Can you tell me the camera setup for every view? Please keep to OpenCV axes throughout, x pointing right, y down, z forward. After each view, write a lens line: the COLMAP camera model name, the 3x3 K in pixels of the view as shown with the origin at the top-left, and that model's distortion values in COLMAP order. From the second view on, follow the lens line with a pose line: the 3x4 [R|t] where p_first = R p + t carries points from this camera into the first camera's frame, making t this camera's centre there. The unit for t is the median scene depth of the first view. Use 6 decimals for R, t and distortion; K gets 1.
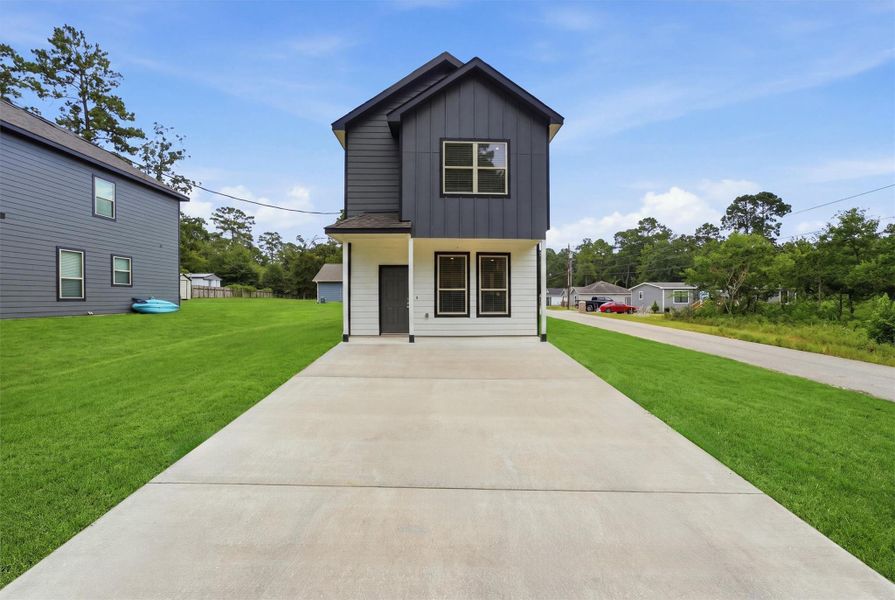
lens RADIAL K [[369.0, 0, 447.5], [0, 369.0, 300.0], [0, 0, 1]] dist [-0.000256, -0.000063]
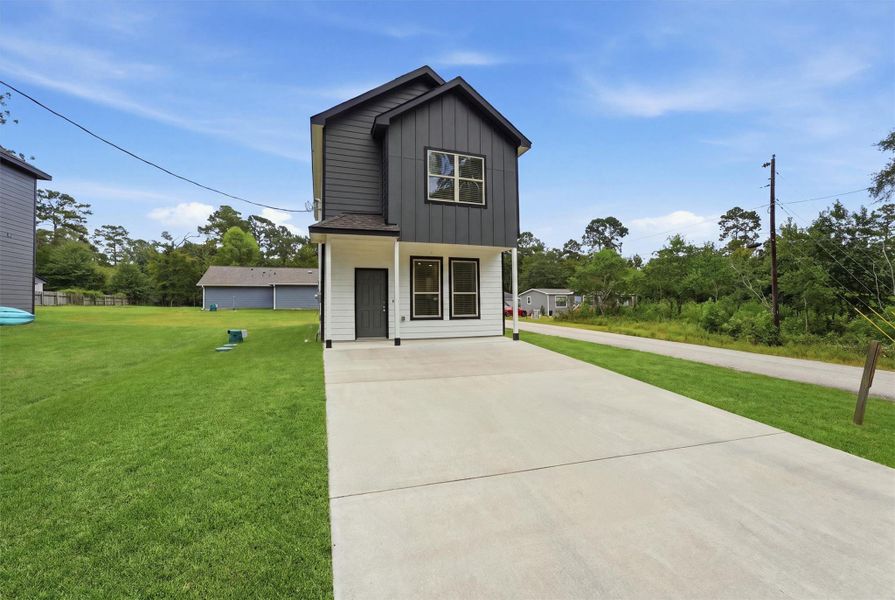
lens RADIAL K [[366.4, 0, 447.5], [0, 366.4, 300.0], [0, 0, 1]] dist [-0.023972, 0.012508]
pose [[0.951694, -0.002982, 0.307033, -0.245162], [0.007733, 0.999868, -0.014257, 0.005746], [-0.306950, 0.015942, 0.951592, 0.013658]]
